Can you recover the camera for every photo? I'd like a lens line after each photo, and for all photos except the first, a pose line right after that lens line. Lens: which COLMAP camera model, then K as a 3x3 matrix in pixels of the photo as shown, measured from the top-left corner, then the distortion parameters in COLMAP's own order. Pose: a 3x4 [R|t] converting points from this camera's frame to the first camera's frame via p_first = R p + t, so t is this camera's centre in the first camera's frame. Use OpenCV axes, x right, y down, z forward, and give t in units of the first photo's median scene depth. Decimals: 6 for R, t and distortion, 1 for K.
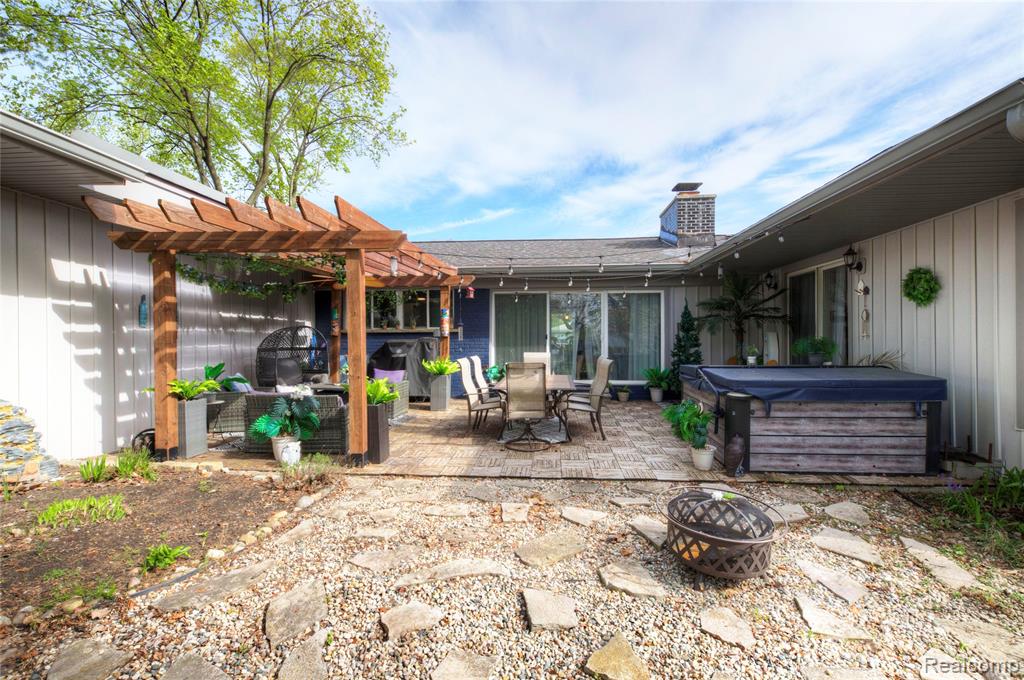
lens RADIAL K [[474.4, 0, 518.8], [0, 474.4, 338.5], [0, 0, 1]] dist [0.004016, 0.003399]
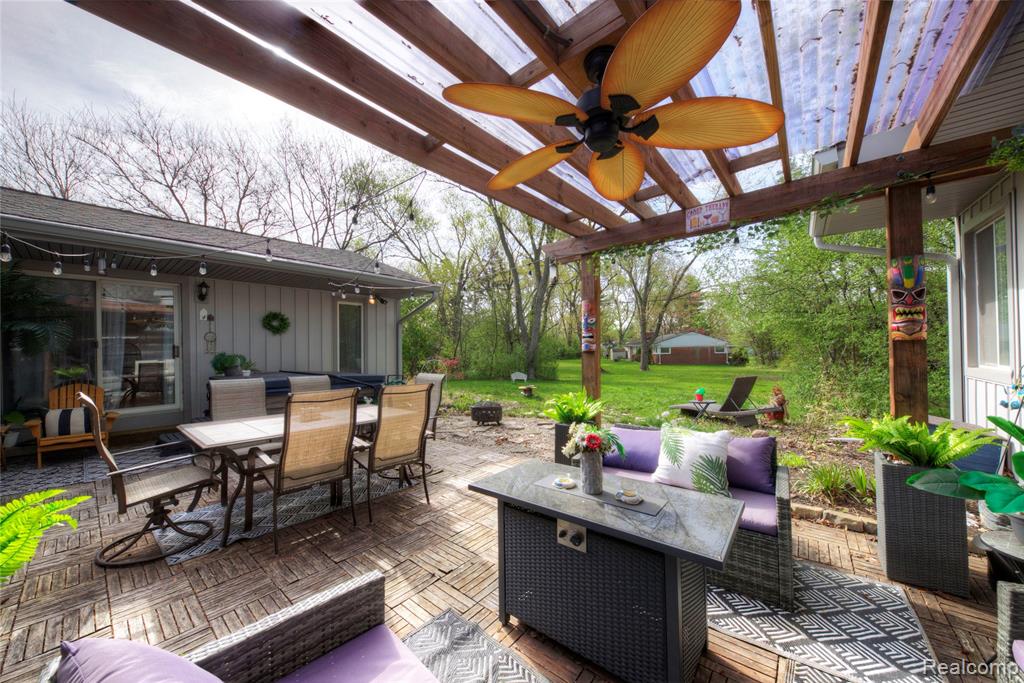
lens RADIAL K [[357.5, 0, 514.6], [0, 357.5, 346.3], [0, 0, 1]] dist [0.000137, -0.001276]
pose [[-0.811627, 0.019902, 0.583837, -0.630669], [0.016920, 0.999801, -0.010560, 0.002561], [-0.583931, 0.001307, -0.811802, 1.593485]]
